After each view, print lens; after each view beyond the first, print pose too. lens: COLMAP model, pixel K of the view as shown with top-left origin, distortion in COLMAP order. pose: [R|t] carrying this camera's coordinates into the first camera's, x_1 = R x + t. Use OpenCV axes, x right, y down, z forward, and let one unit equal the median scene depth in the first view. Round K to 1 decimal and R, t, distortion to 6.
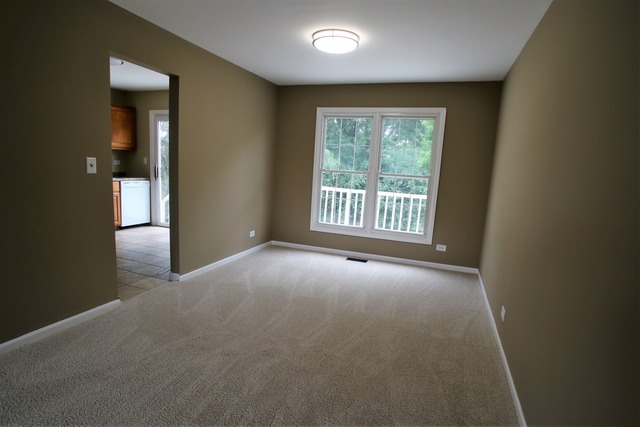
lens RADIAL K [[323.1, 0, 313.5], [0, 323.1, 212.3], [0, 0, 1]] dist [-0.022551, 0.001490]
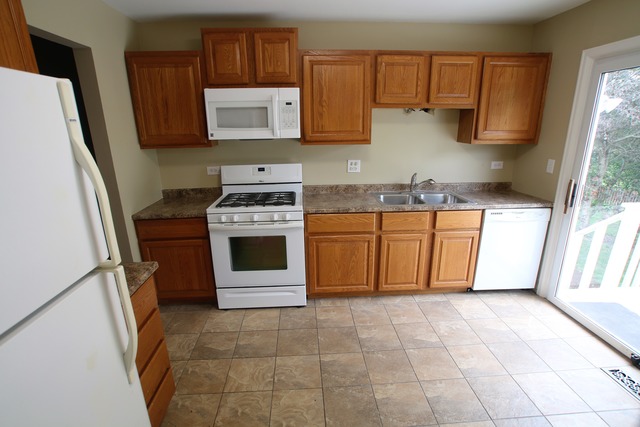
lens RADIAL K [[323.1, 0, 318.5], [0, 323.1, 211.9], [0, 0, 1]] dist [-0.022551, 0.001490]
pose [[0.409650, 0.192406, -0.891721, -0.239126], [-0.118586, 0.980442, 0.157072, -0.132368], [0.904502, 0.041401, 0.424455, 0.508552]]
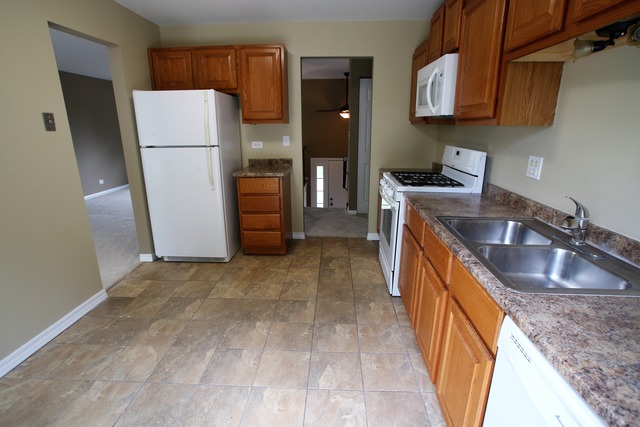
lens RADIAL K [[323.1, 0, 326.0], [0, 323.1, 210.7], [0, 0, 1]] dist [-0.022551, 0.001490]
pose [[-0.943341, 0.041697, -0.329195, -0.412893], [-0.095937, 0.915434, 0.390867, -0.191189], [0.317654, 0.400303, -0.859566, 0.994625]]
